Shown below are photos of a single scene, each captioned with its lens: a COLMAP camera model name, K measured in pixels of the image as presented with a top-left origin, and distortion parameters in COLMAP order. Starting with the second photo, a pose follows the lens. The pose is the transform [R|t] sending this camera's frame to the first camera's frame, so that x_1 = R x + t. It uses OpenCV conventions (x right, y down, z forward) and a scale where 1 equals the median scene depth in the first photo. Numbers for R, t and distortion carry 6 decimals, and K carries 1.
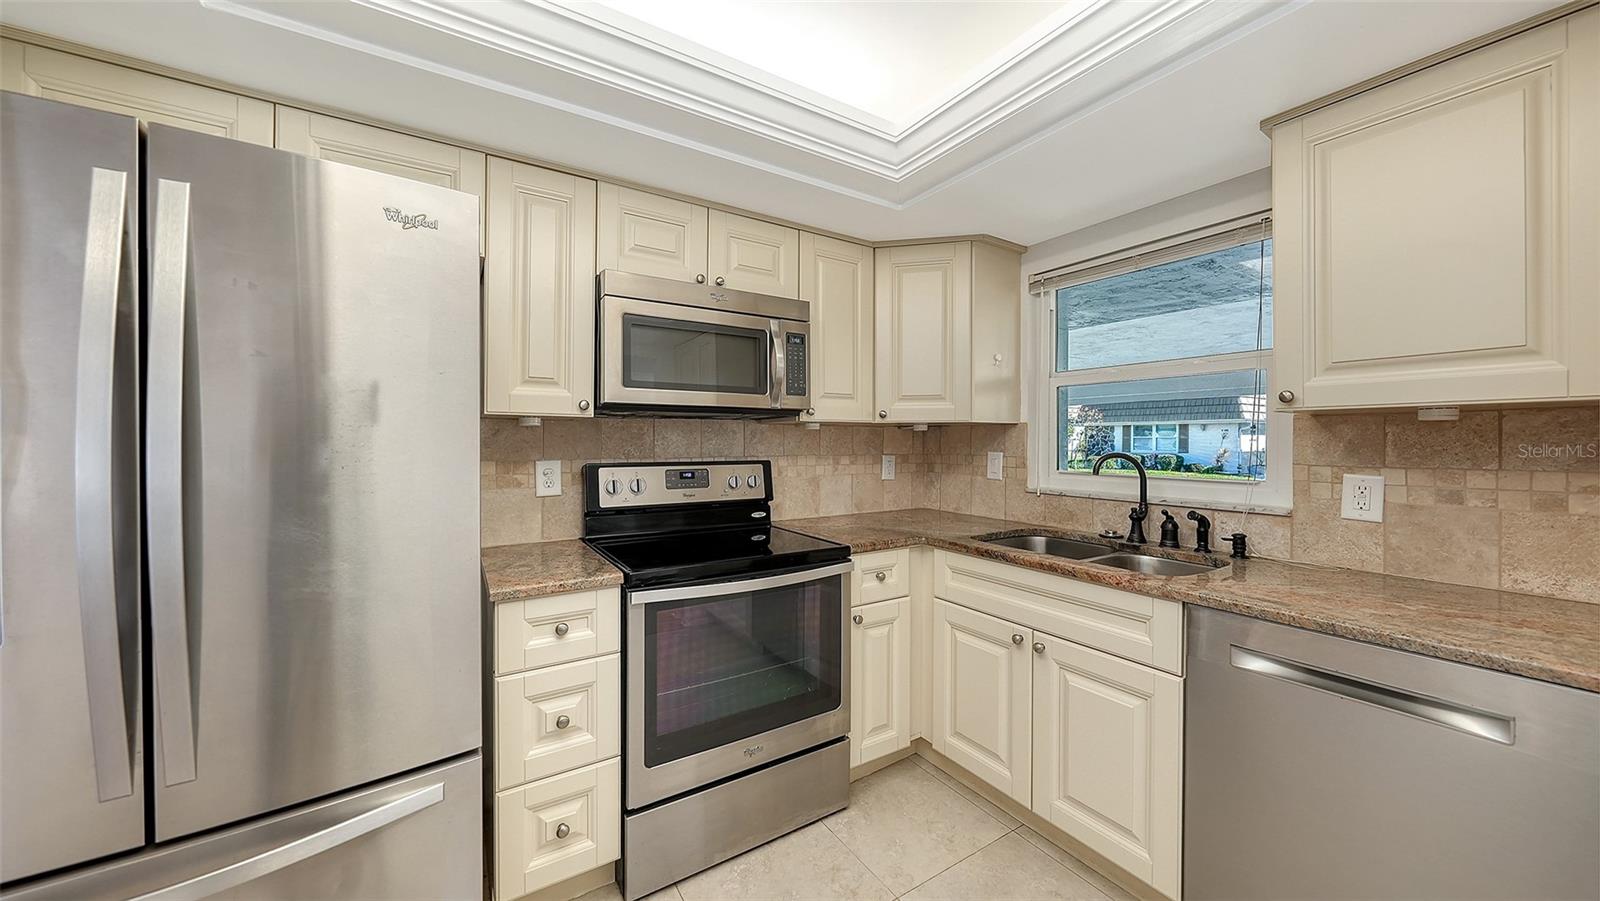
lens RADIAL K [[545.1, 0, 801.7], [0, 545.1, 446.4], [0, 0, 1]] dist [-0.005574, -0.000220]
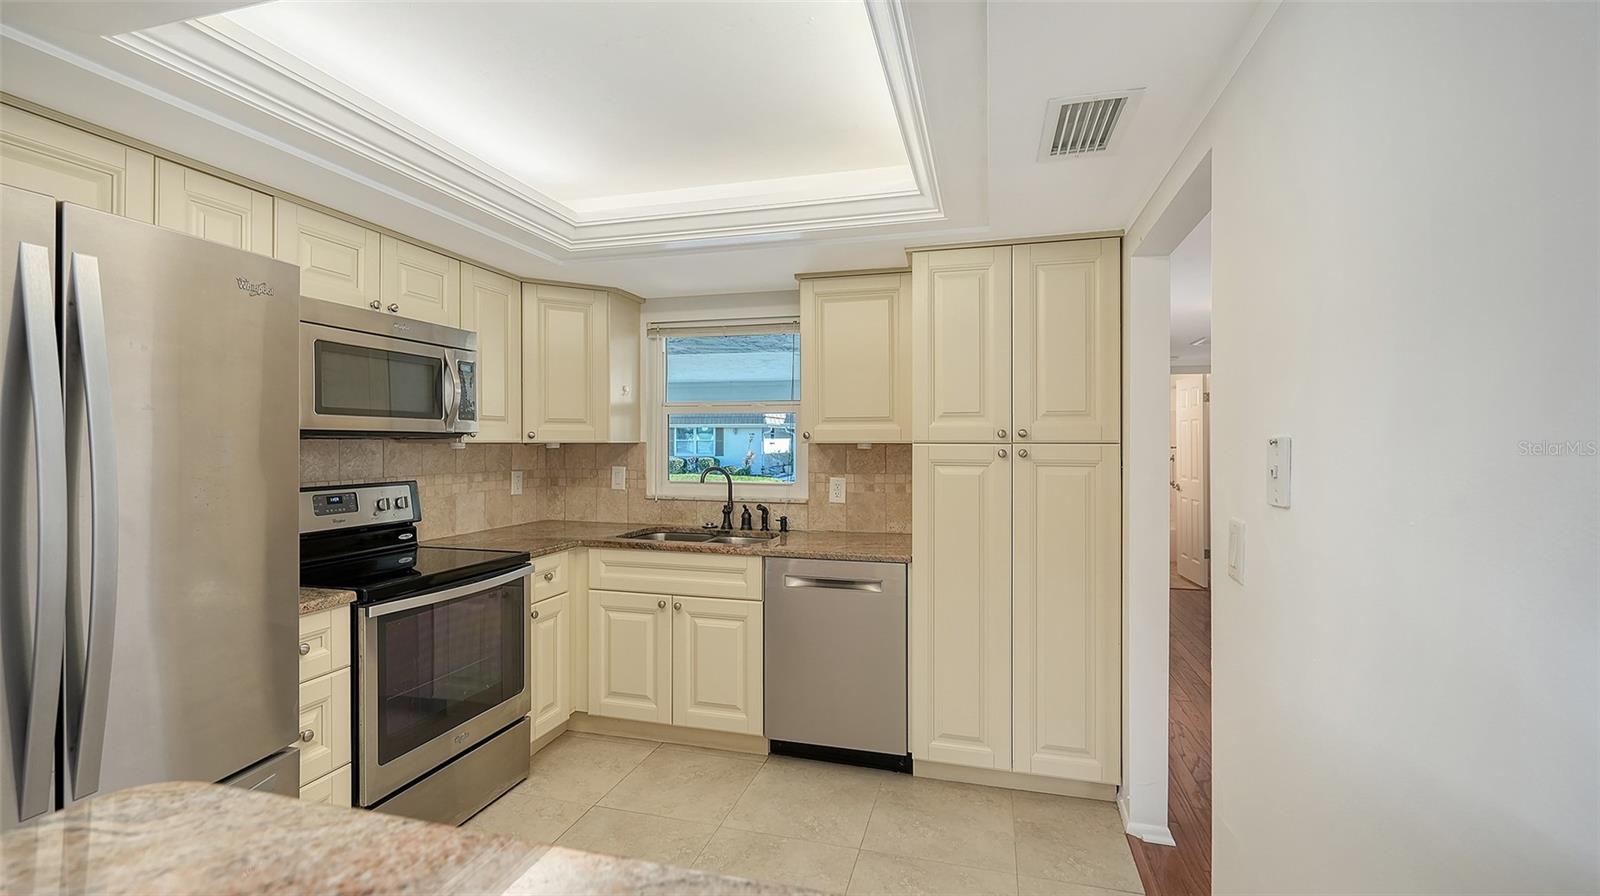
lens RADIAL K [[678.6, 0, 800.0], [0, 678.6, 448.0], [0, 0, 1]] dist [-0.000229, -0.000017]
pose [[0.740584, -0.004339, 0.671950, -0.424511], [0.005081, 0.999987, 0.000857, -0.035880], [-0.671945, 0.002780, 0.740596, -0.435481]]
